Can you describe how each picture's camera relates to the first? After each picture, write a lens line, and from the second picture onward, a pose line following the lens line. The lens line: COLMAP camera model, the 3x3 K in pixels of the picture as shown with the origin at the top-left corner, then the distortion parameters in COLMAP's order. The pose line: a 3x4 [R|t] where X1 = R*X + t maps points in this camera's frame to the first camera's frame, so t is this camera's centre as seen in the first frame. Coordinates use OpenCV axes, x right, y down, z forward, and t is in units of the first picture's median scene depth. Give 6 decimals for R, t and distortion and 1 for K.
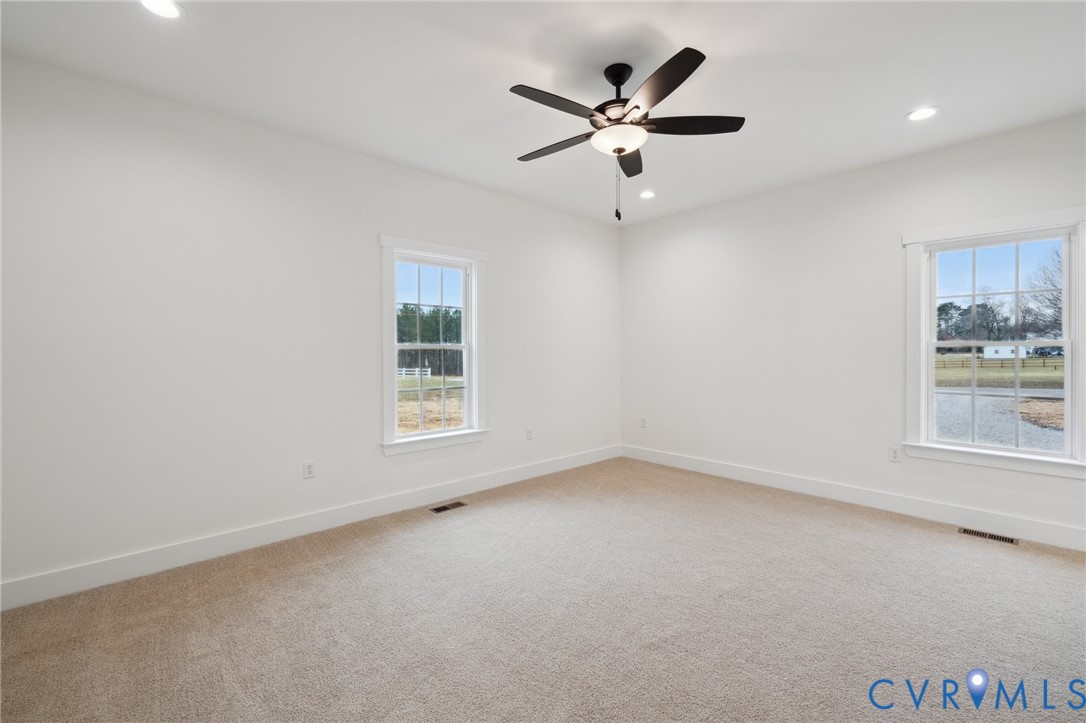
lens RADIAL K [[474.2, 0, 541.4], [0, 474.2, 357.1], [0, 0, 1]] dist [0.014104, -0.000482]
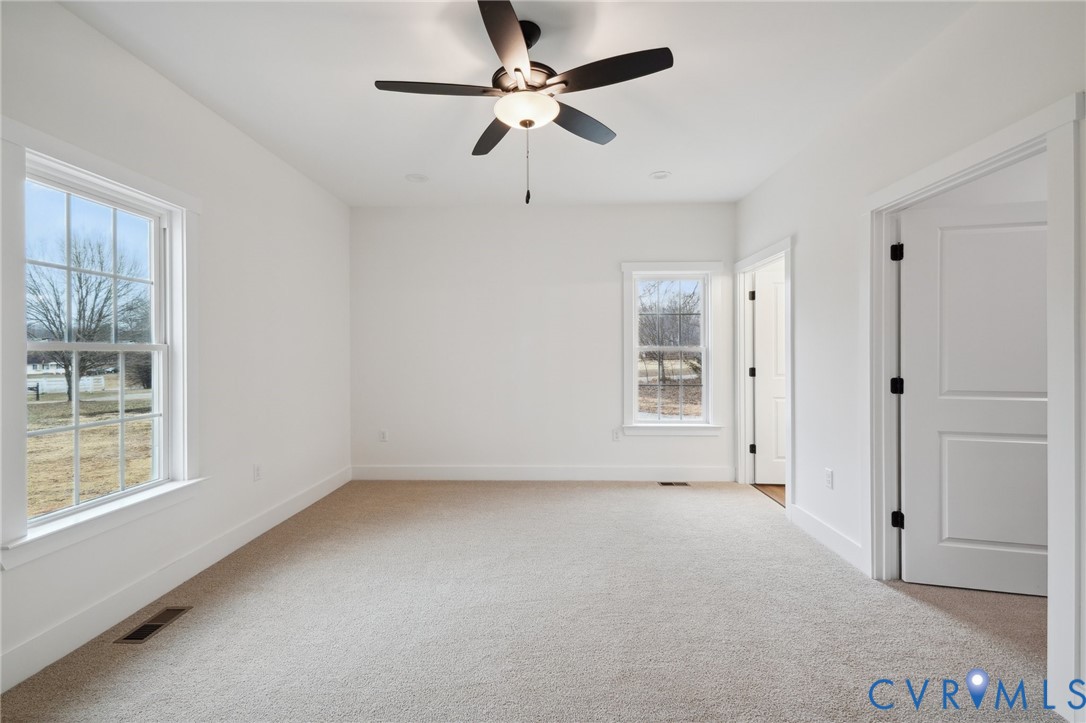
lens RADIAL K [[474.2, 0, 547.2], [0, 474.2, 358.4], [0, 0, 1]] dist [0.014104, -0.000482]
pose [[0.689559, -0.007681, 0.724189, -0.310028], [0.009386, 0.999955, 0.001668, -0.005407], [-0.724169, 0.005647, 0.689600, 0.266356]]
